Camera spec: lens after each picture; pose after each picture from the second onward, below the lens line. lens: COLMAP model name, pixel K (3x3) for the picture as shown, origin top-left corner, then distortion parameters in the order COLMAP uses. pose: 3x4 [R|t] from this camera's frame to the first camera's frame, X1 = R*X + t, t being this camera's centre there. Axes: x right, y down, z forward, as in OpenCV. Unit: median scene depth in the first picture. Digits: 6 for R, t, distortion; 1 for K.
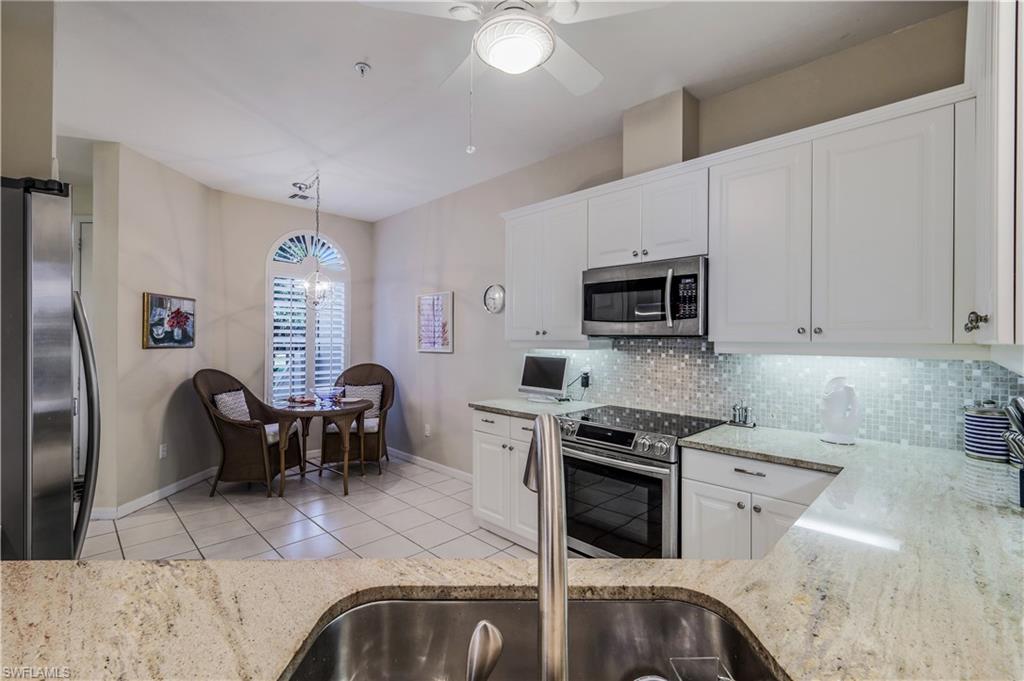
lens RADIAL K [[451.5, 0, 513.9], [0, 451.5, 339.6], [0, 0, 1]] dist [0.003946, 0.000100]
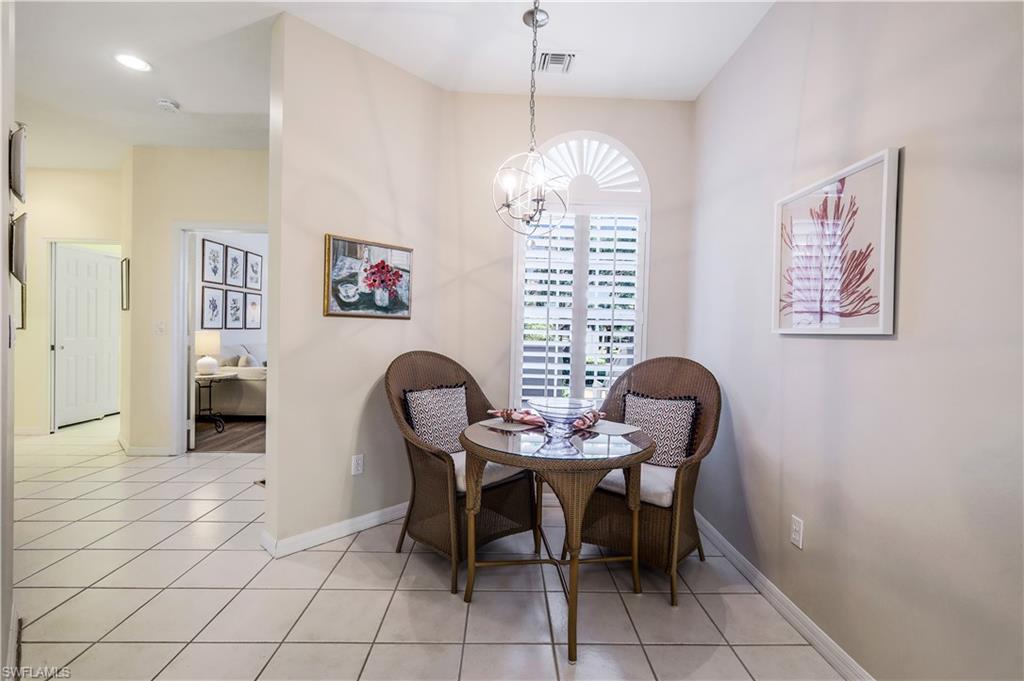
lens RADIAL K [[451.5, 0, 512.9], [0, 451.5, 337.9], [0, 0, 1]] dist [0.003946, 0.000100]
pose [[0.720057, 0.022795, -0.693541, -0.115830], [-0.019285, 0.999732, 0.012837, 0.034792], [0.693647, 0.004132, 0.720303, 0.622368]]
